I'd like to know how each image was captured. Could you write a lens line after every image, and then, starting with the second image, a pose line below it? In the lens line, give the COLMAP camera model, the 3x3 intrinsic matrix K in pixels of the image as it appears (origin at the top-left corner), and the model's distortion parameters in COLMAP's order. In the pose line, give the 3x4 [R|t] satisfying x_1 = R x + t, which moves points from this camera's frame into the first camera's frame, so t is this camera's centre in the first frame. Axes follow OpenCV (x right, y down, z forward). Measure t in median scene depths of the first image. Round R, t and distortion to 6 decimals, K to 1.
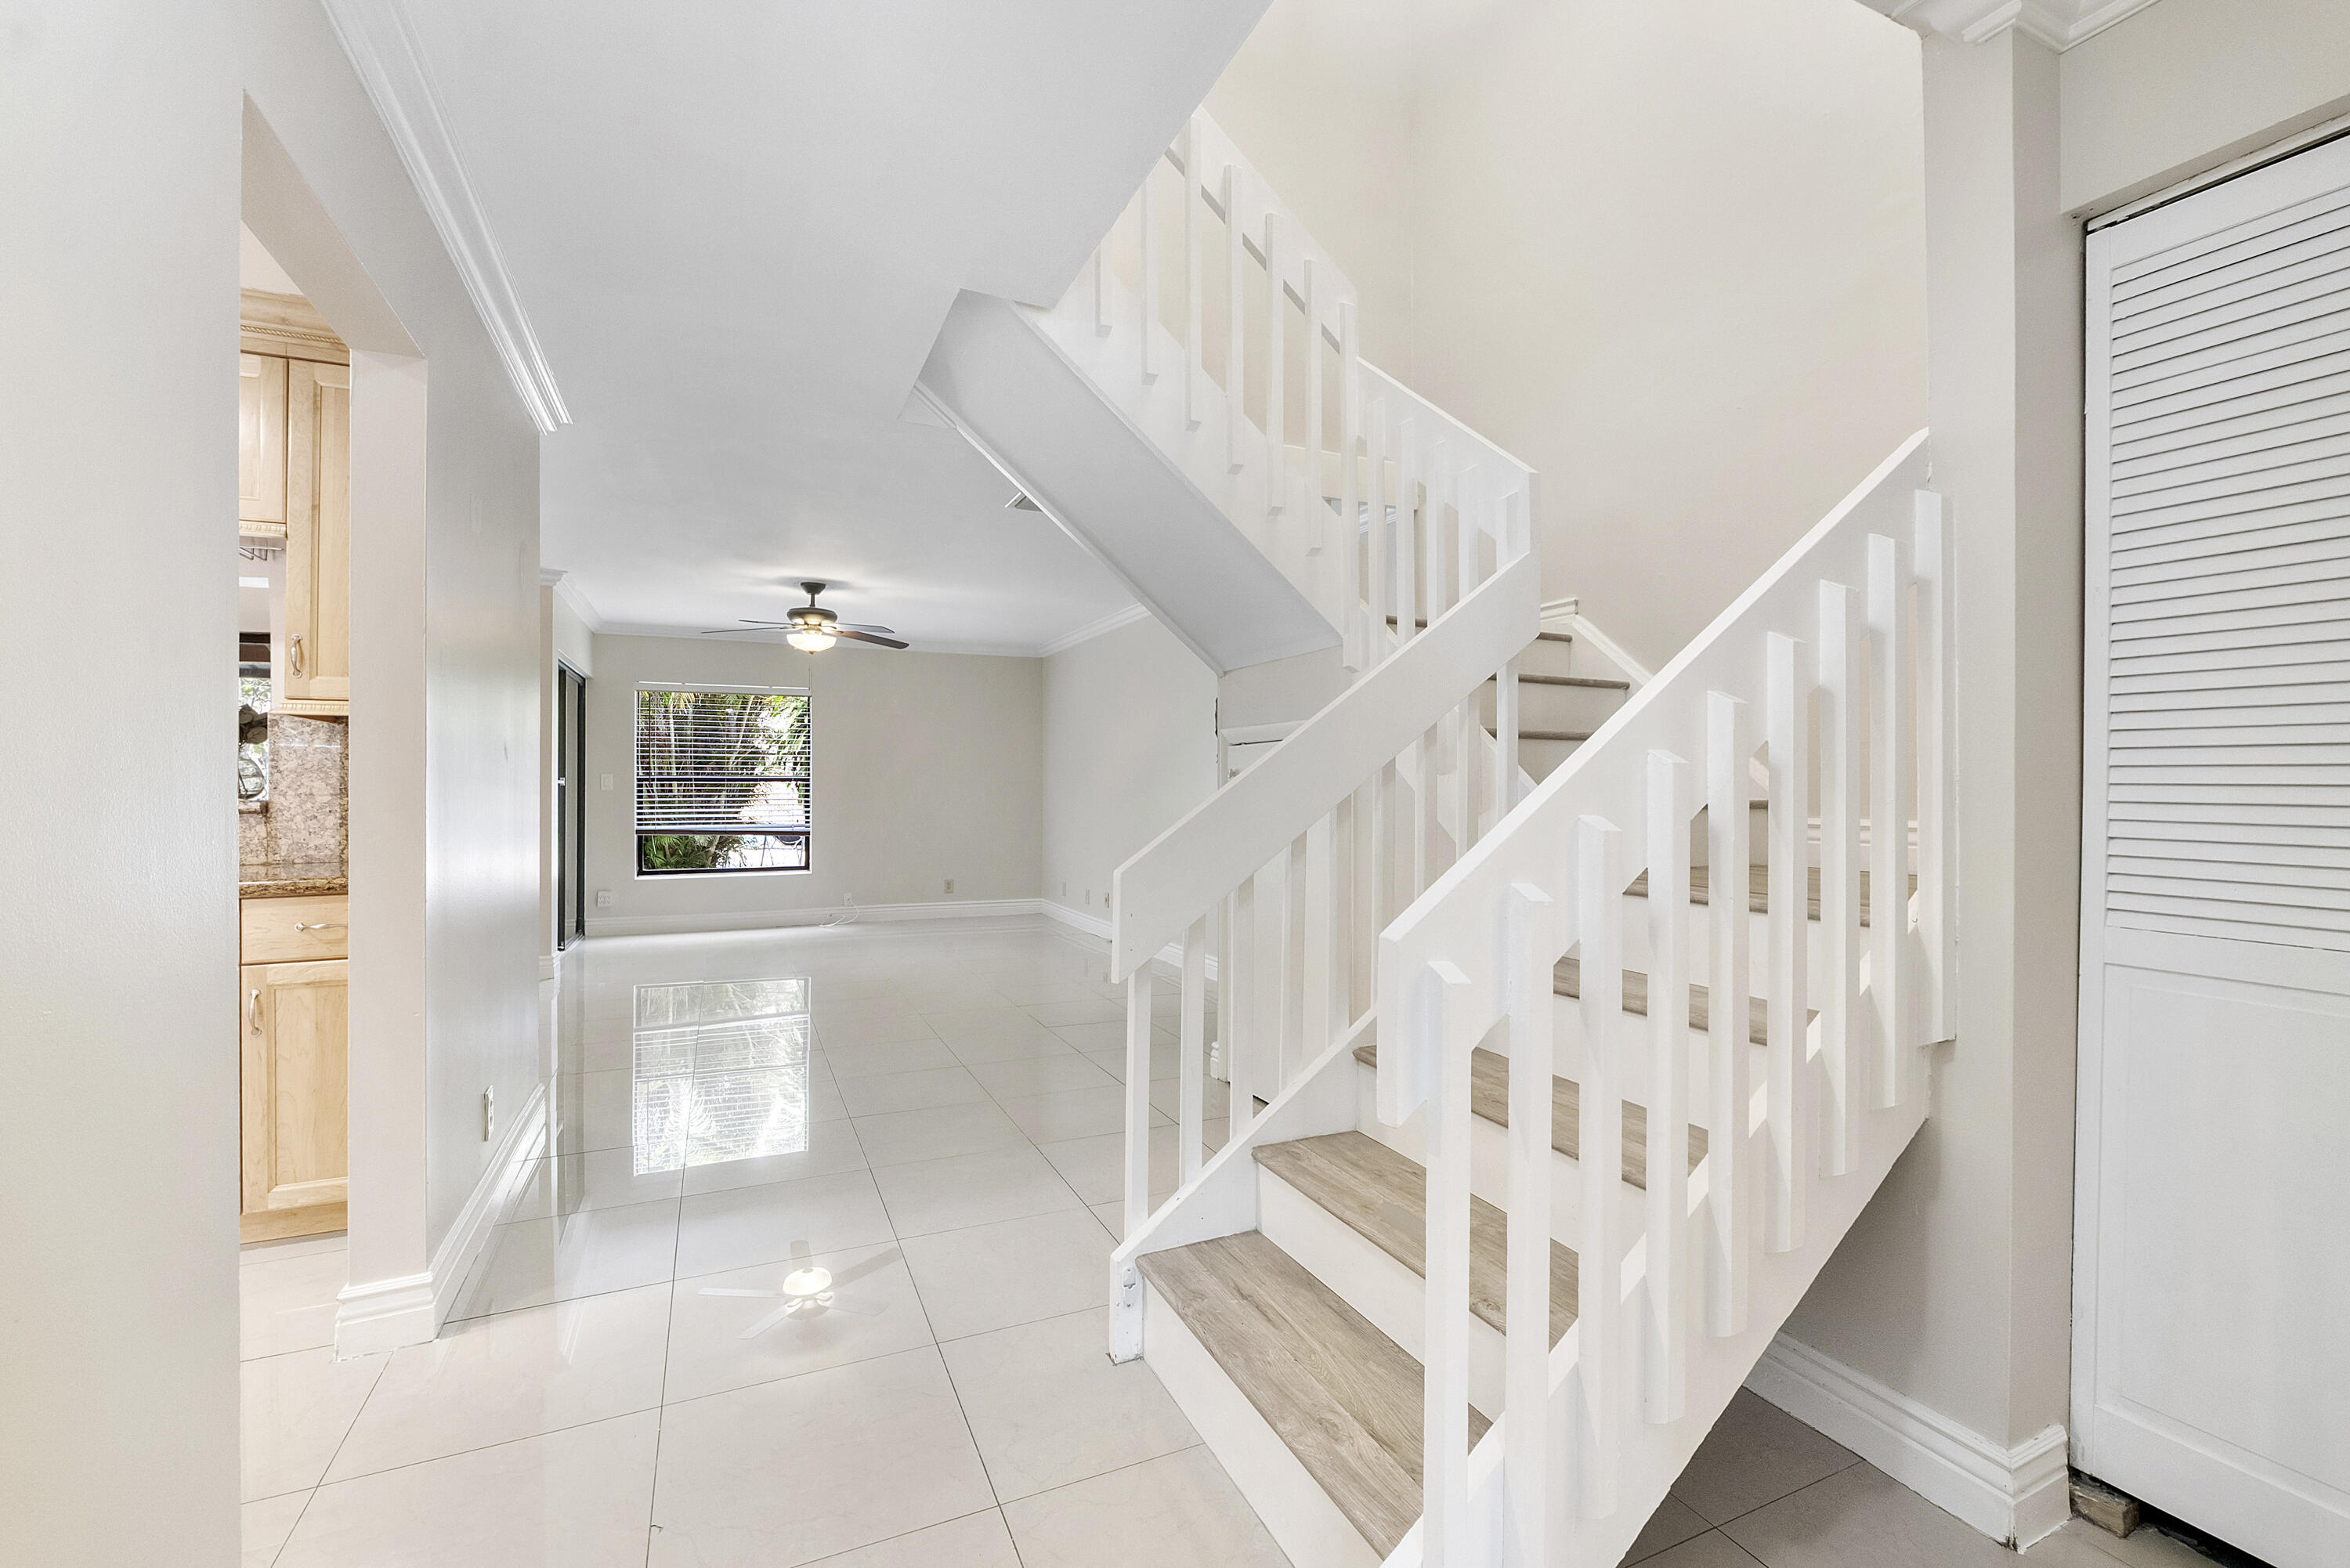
lens RADIAL K [[997.0, 0, 1171.7], [0, 997.0, 776.4], [0, 0, 1]] dist [-0.007376, -0.000754]
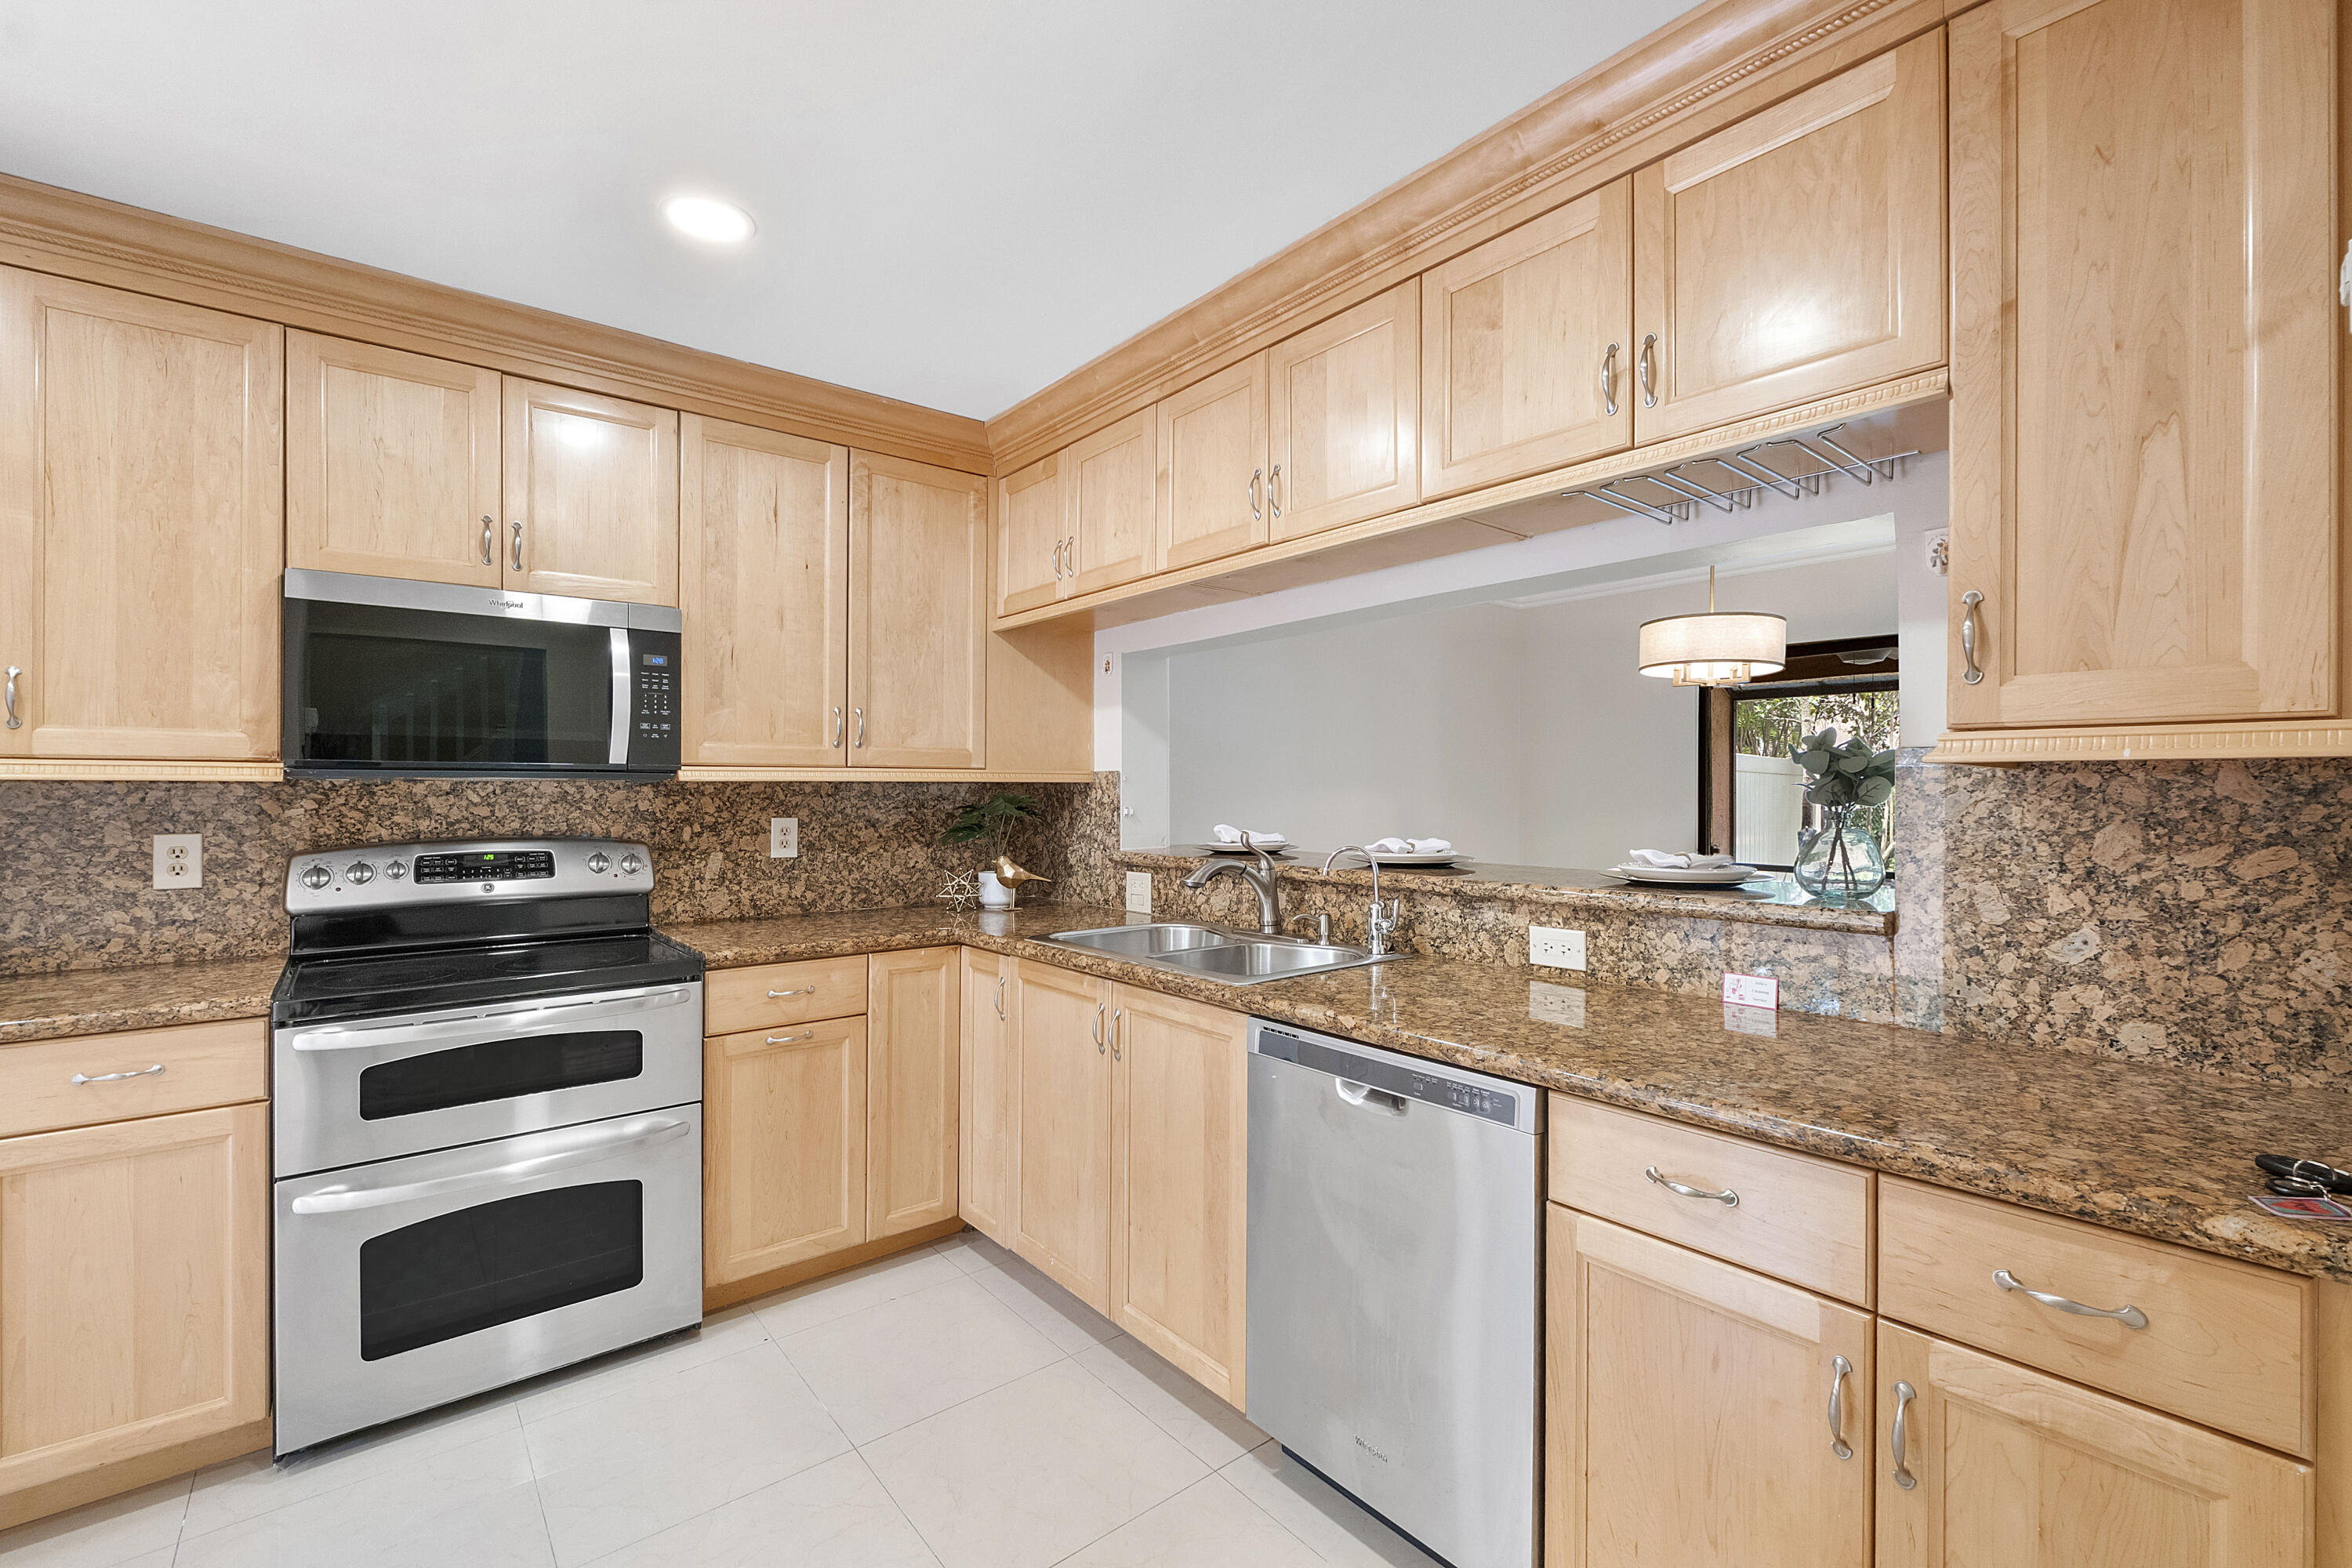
lens RADIAL K [[997.9, 0, 1179.7], [0, 997.9, 794.6], [0, 0, 1]] dist [-0.007376, -0.000754]
pose [[0.257824, 0.007351, -0.966164, -0.223431], [0.004298, 0.999952, 0.008755, -0.022500], [0.966182, -0.006410, 0.257780, 0.219410]]
